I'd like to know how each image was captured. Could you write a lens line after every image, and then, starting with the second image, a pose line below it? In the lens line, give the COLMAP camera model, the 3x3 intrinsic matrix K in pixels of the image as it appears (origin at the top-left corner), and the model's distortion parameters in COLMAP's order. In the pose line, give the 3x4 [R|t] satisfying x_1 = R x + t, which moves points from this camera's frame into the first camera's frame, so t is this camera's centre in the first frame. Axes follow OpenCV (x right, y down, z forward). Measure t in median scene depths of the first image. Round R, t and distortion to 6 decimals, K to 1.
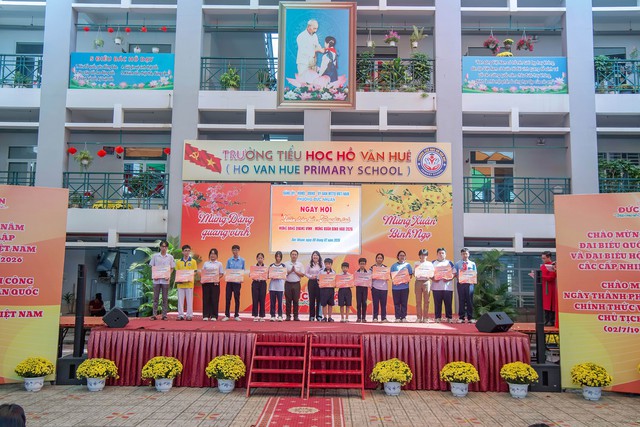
lens RADIAL K [[540.5, 0, 320.0], [0, 540.5, 213.5], [0, 0, 1]] dist [0.010863, 0.013487]
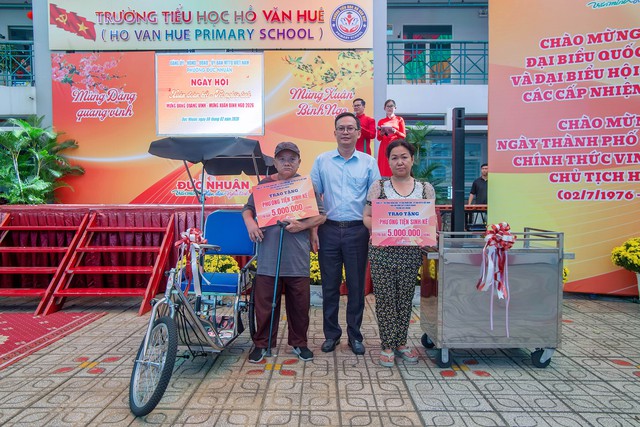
lens RADIAL K [[406.8, 0, 320.0], [0, 406.8, 213.5], [0, 0, 1]] dist [-0.003665, 0.002201]
pose [[0.999849, -0.016349, -0.005847, 0.162752], [0.017028, 0.989112, 0.146175, 0.103670], [0.003394, -0.146253, 0.989241, 0.345039]]
